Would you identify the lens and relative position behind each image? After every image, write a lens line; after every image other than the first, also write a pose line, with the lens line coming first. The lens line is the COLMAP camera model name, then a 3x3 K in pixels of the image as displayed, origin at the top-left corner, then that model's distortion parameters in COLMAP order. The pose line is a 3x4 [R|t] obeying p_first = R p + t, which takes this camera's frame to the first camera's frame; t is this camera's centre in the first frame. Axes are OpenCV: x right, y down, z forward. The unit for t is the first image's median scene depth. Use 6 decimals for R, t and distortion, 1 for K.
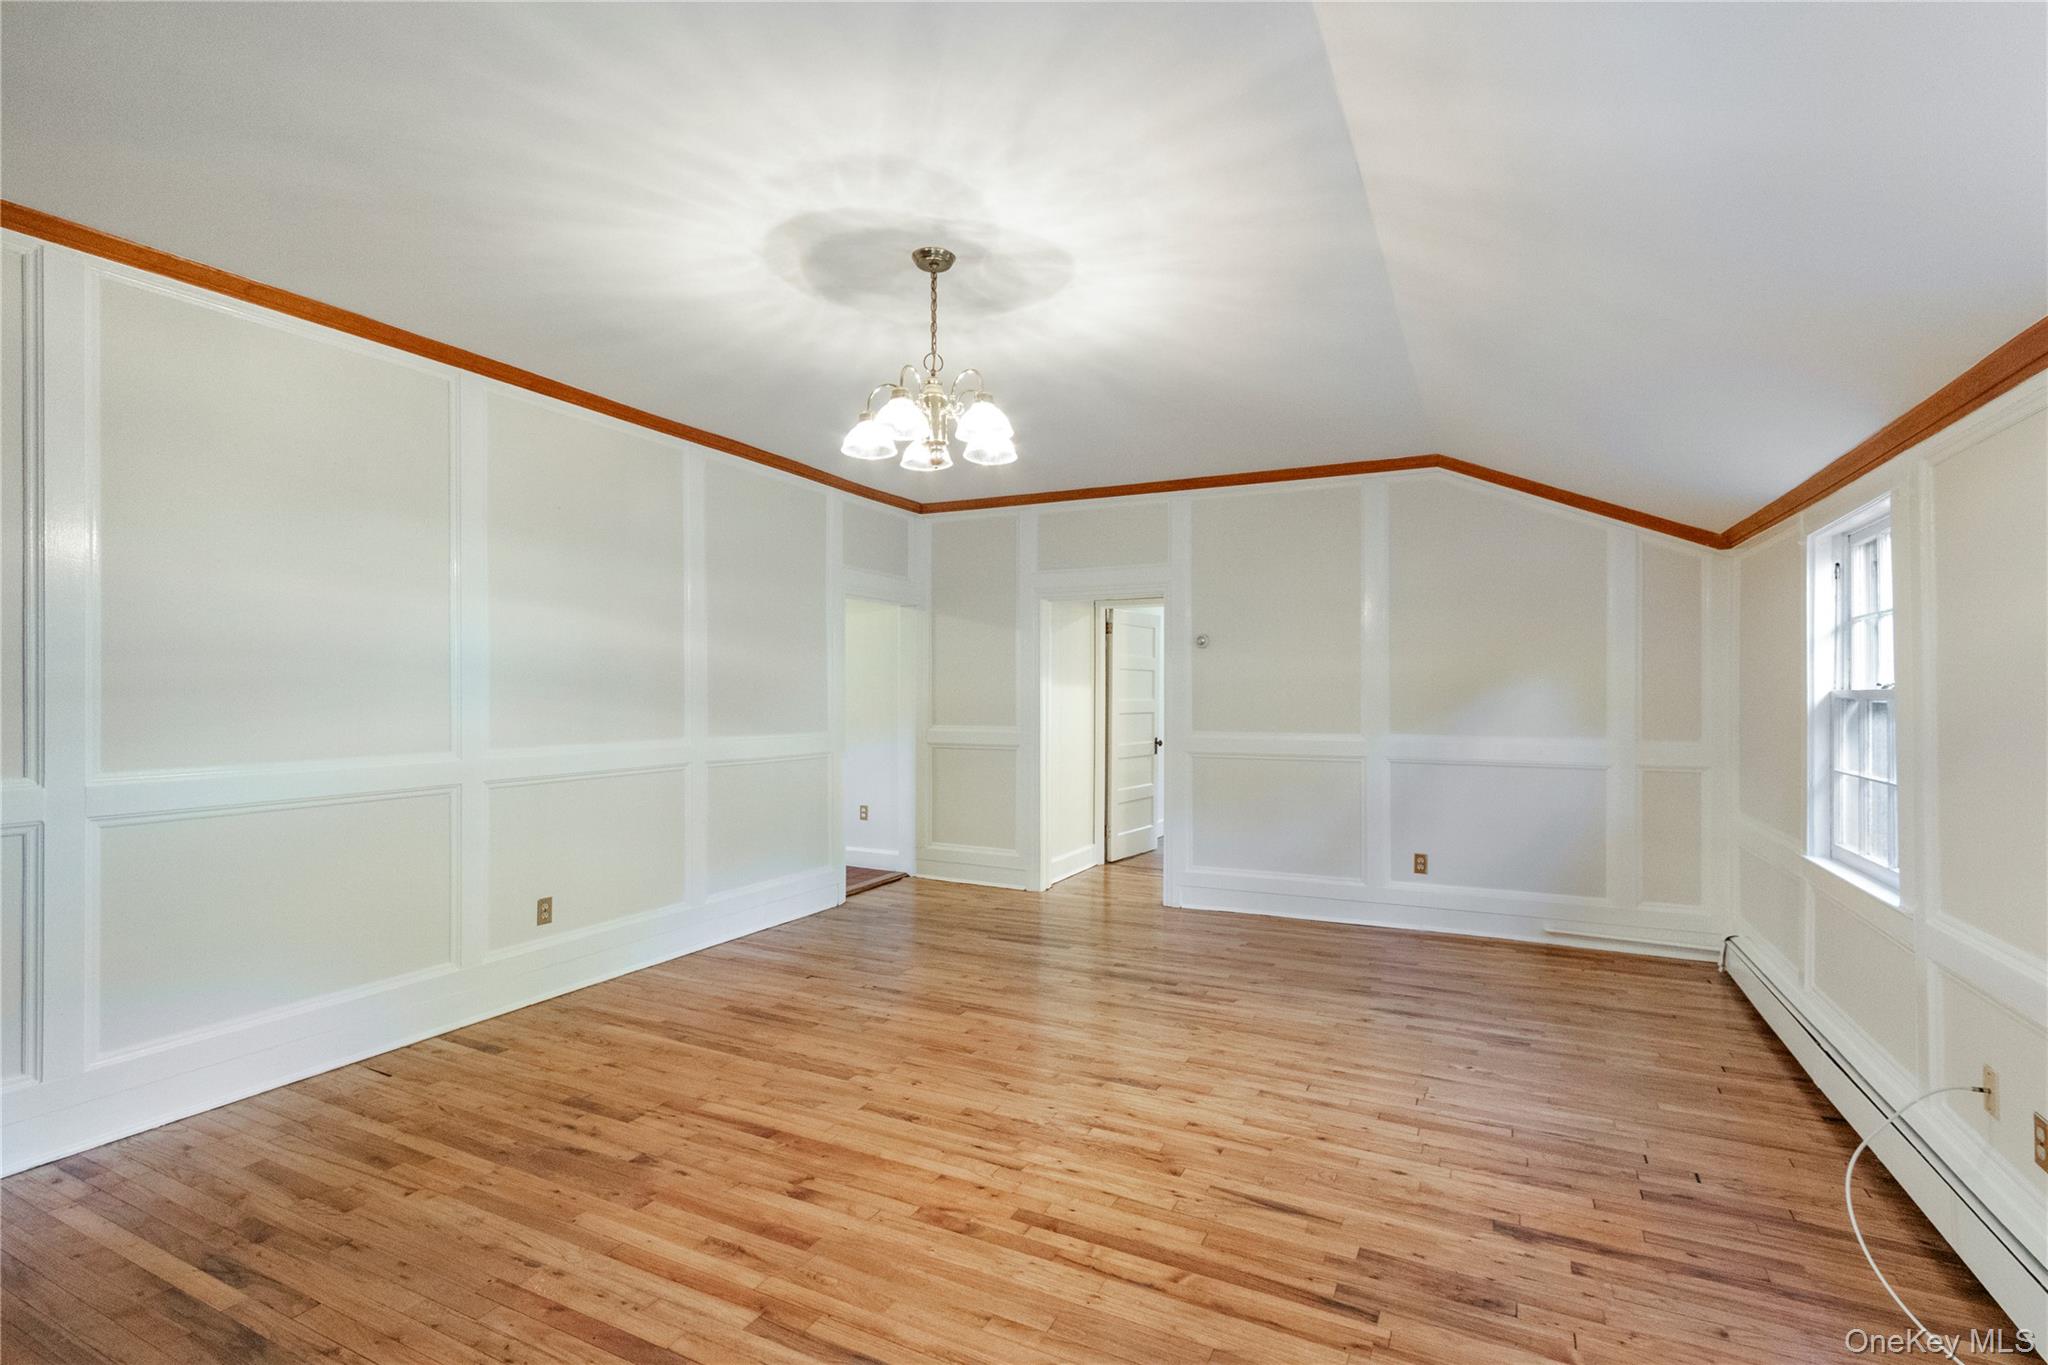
lens RADIAL K [[956.6, 0, 1029.6], [0, 956.6, 687.1], [0, 0, 1]] dist [0.000307, -0.001384]
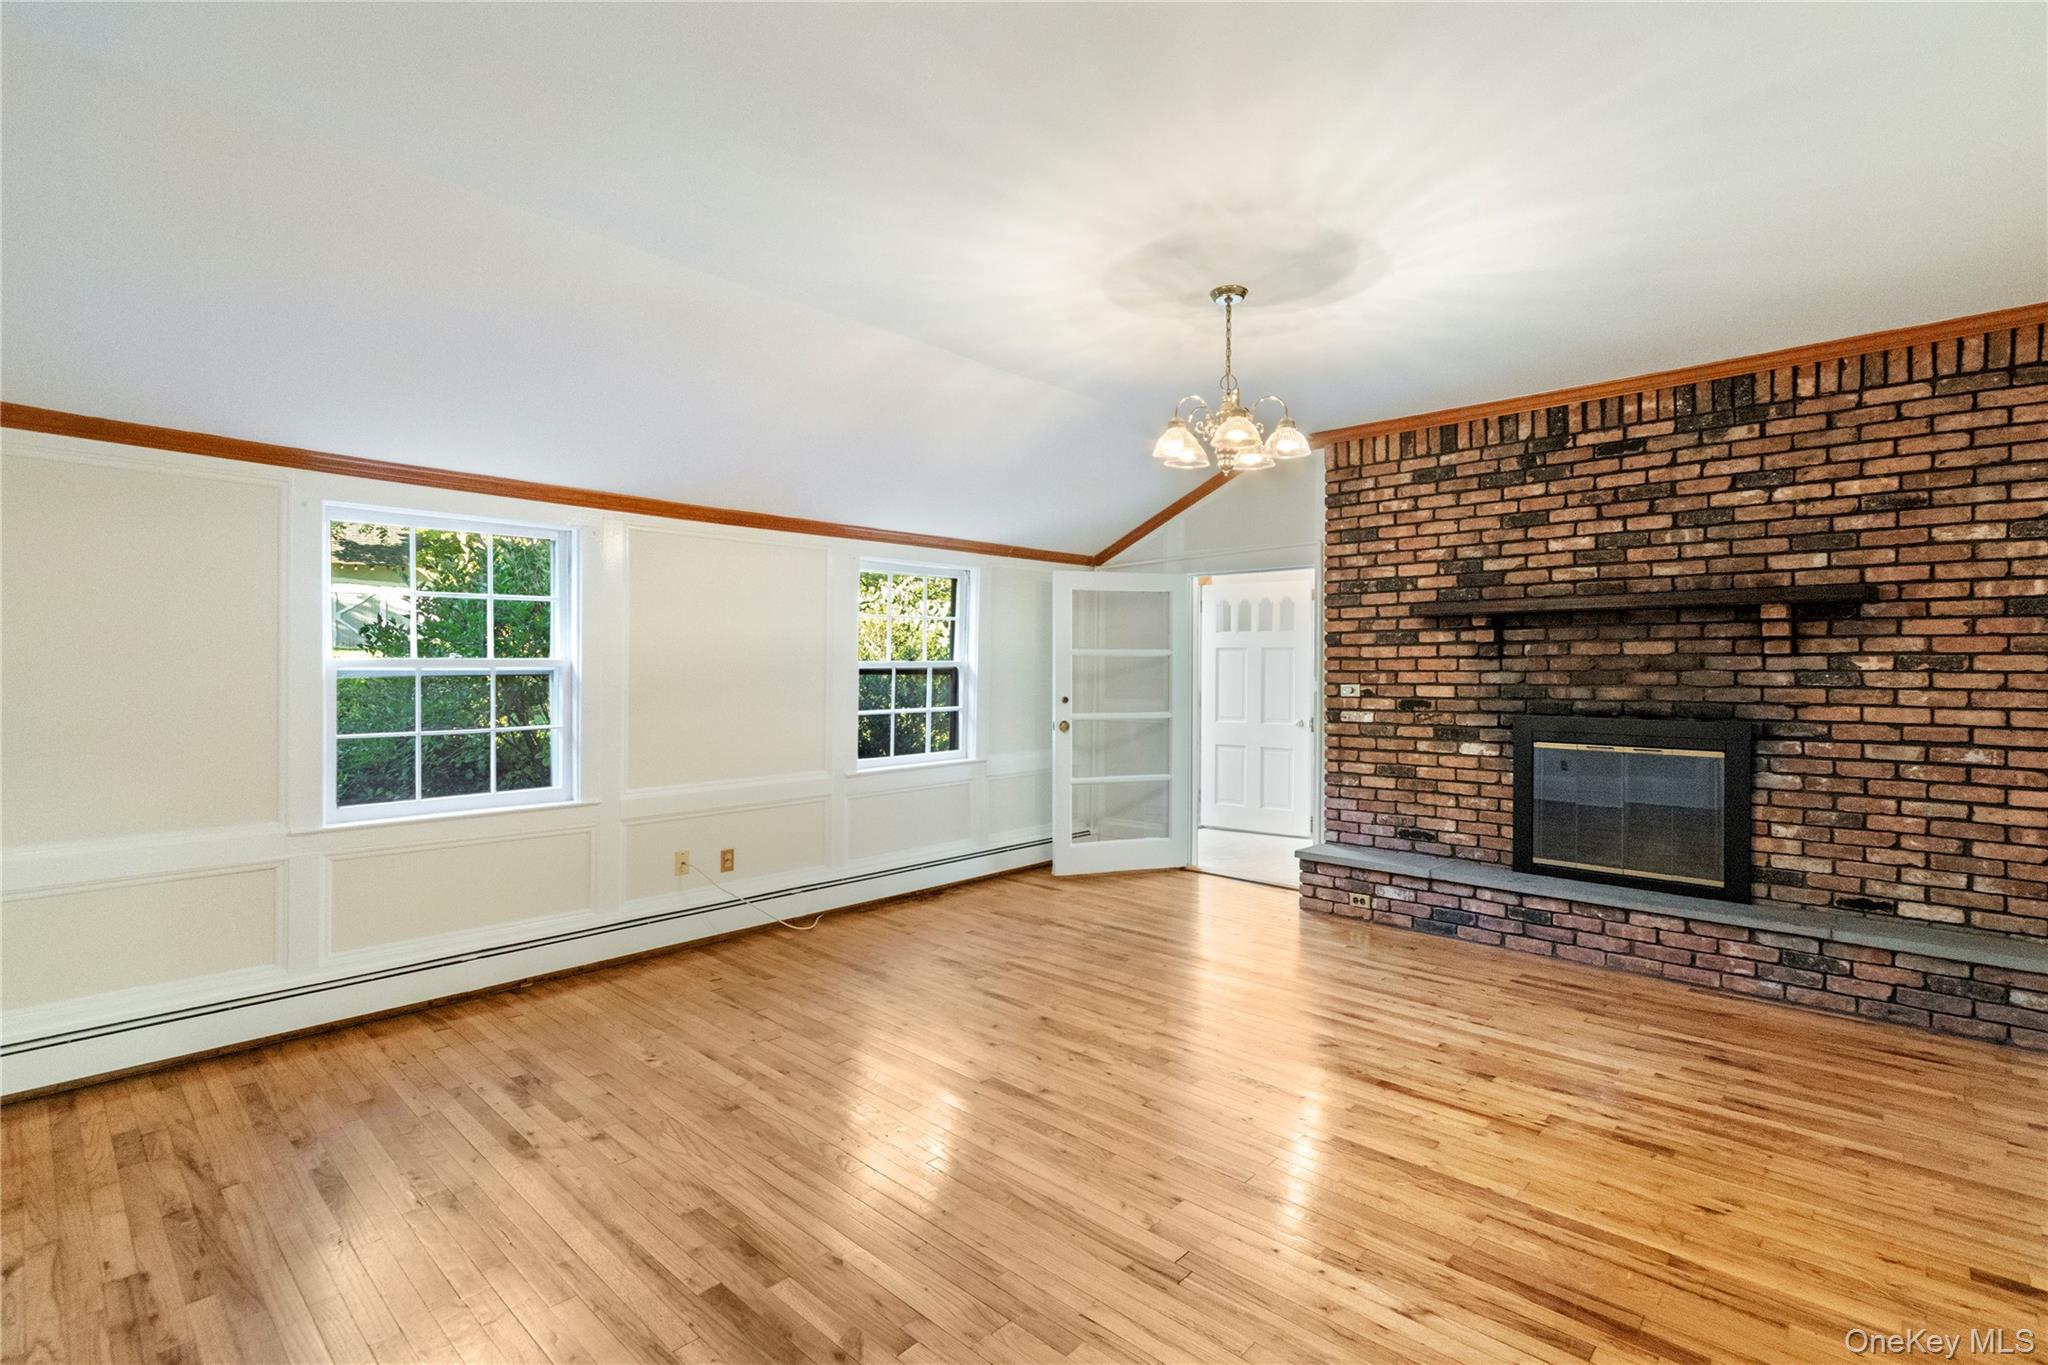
lens RADIAL K [[956.6, 0, 1029.1], [0, 956.6, 665.9], [0, 0, 1]] dist [0.000307, -0.001384]
pose [[-0.961066, -0.005126, 0.276271, -0.193325], [-0.006154, 0.999977, -0.002854, 0.011923], [-0.276250, -0.004443, -0.961076, 2.224584]]
